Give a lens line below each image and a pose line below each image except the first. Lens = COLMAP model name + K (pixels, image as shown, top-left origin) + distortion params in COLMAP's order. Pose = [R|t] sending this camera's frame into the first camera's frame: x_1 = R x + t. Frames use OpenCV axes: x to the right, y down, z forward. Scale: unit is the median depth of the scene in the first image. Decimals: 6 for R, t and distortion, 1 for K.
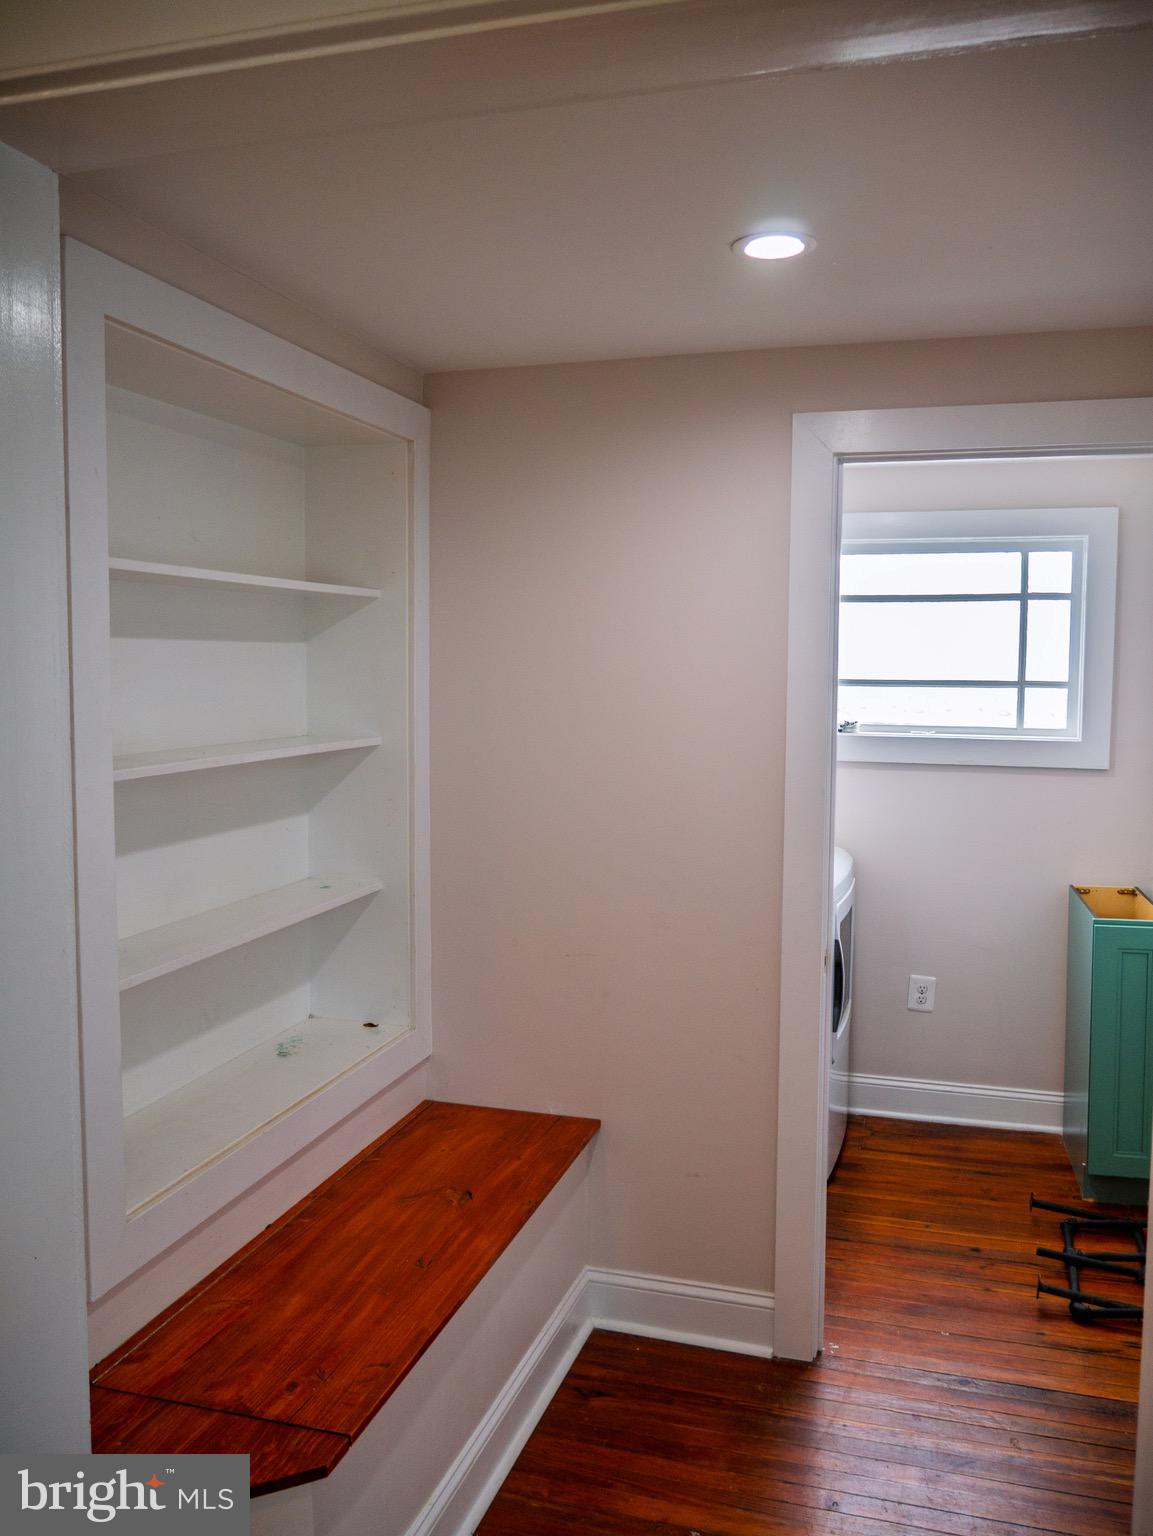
lens RADIAL K [[1279.7, 0, 575.5], [0, 1279.7, 764.1], [0, 0, 1]] dist [-0.025611, 0.010994]
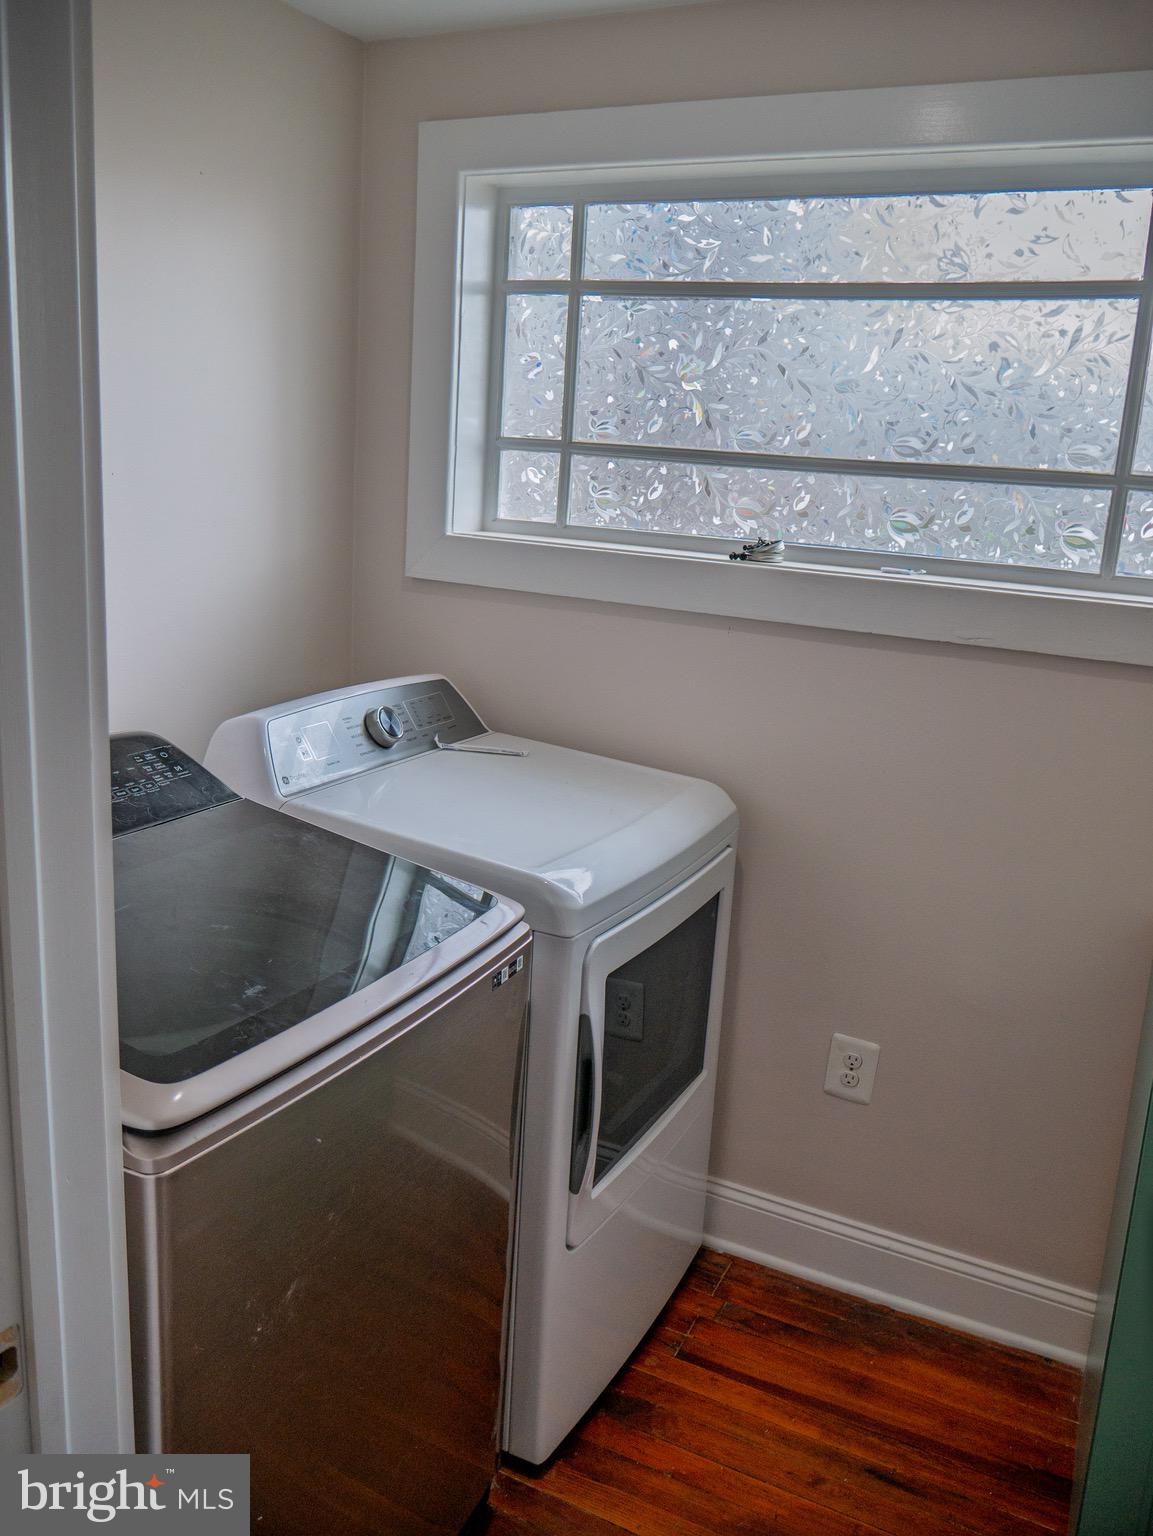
lens RADIAL K [[1279.7, 0, 576.5], [0, 1279.7, 767.0], [0, 0, 1]] dist [-0.025611, 0.010994]
pose [[0.985523, 0.086733, -0.145676, 0.225777], [-0.060488, 0.982568, 0.175790, -0.029635], [0.158383, -0.164433, 0.973589, 0.487362]]
